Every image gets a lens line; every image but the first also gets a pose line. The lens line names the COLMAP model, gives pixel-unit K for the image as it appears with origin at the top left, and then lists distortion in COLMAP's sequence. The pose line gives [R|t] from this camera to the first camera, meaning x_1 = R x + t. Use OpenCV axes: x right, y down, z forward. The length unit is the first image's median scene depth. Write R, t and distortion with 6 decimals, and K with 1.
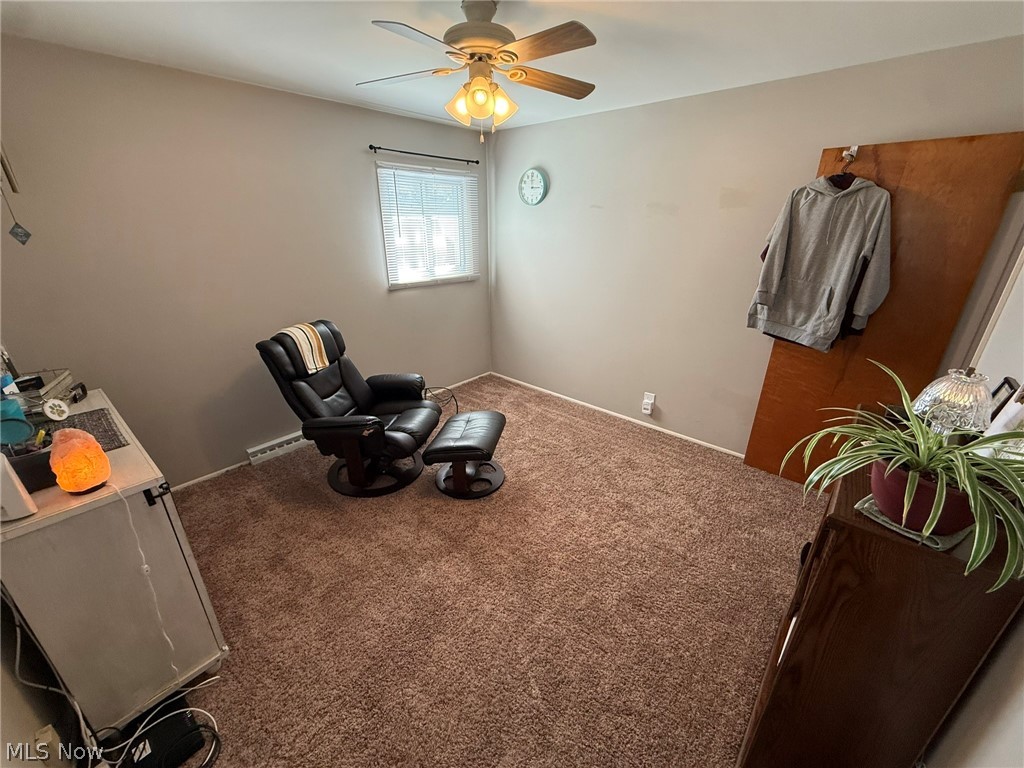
lens RADIAL K [[411.1, 0, 512.0], [0, 411.1, 384.0], [0, 0, 1]] dist [0.000505, 0.000106]
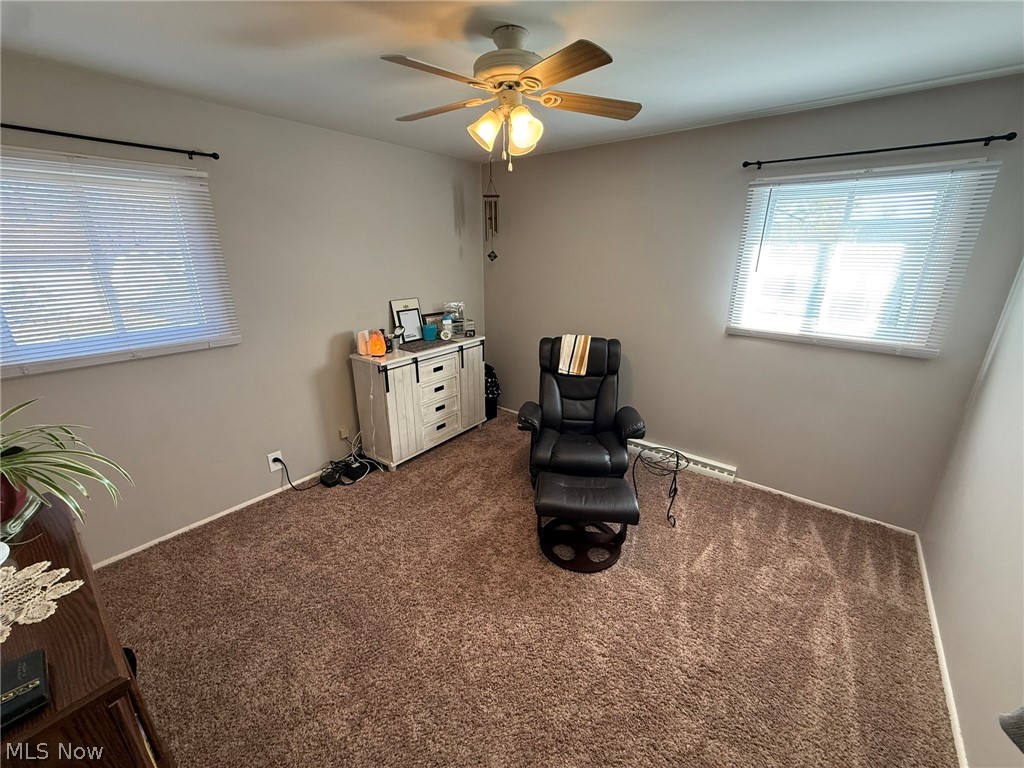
lens RADIAL K [[407.7, 0, 509.9], [0, 407.7, 384.6], [0, 0, 1]] dist [0.000453, 0.000029]
pose [[0.044388, 0.315926, -0.947745, 0.623445], [-0.372131, 0.885635, 0.277793, -0.259686], [0.927118, 0.340354, 0.156878, 0.645786]]
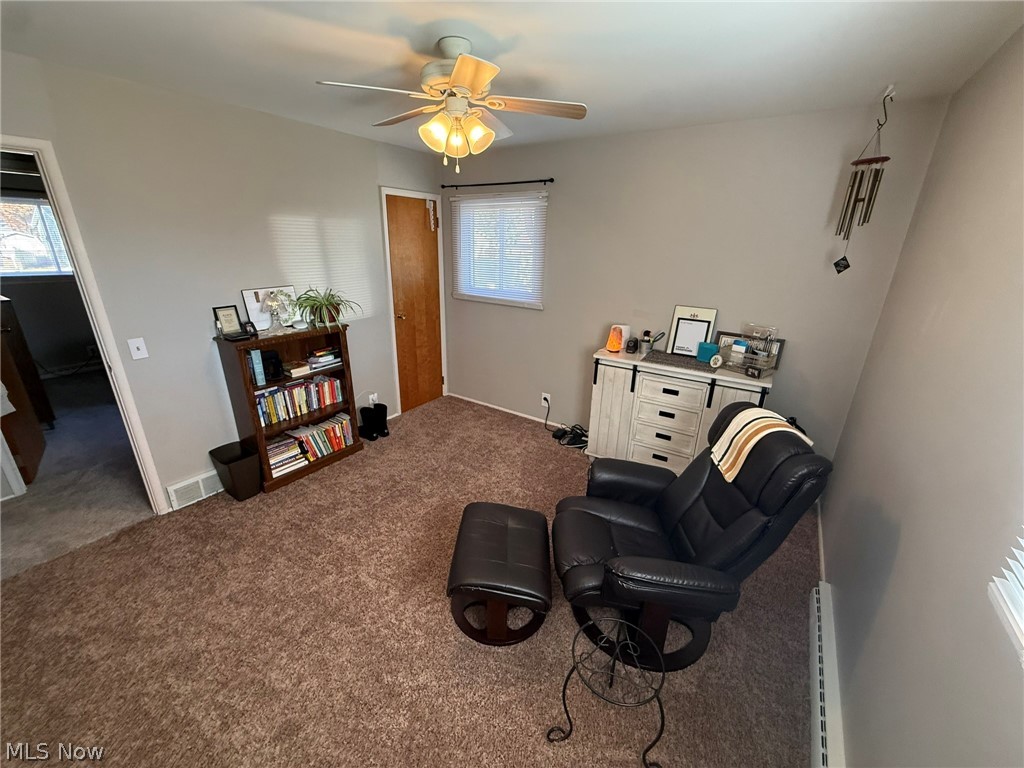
lens RADIAL K [[407.7, 0, 509.9], [0, 407.7, 384.6], [0, 0, 1]] dist [0.000453, 0.000029]
pose [[-0.991889, 0.023842, -0.124847, -0.037562], [-0.065205, 0.747700, 0.660828, -0.550972], [0.109104, 0.663609, -0.740081, 1.334280]]
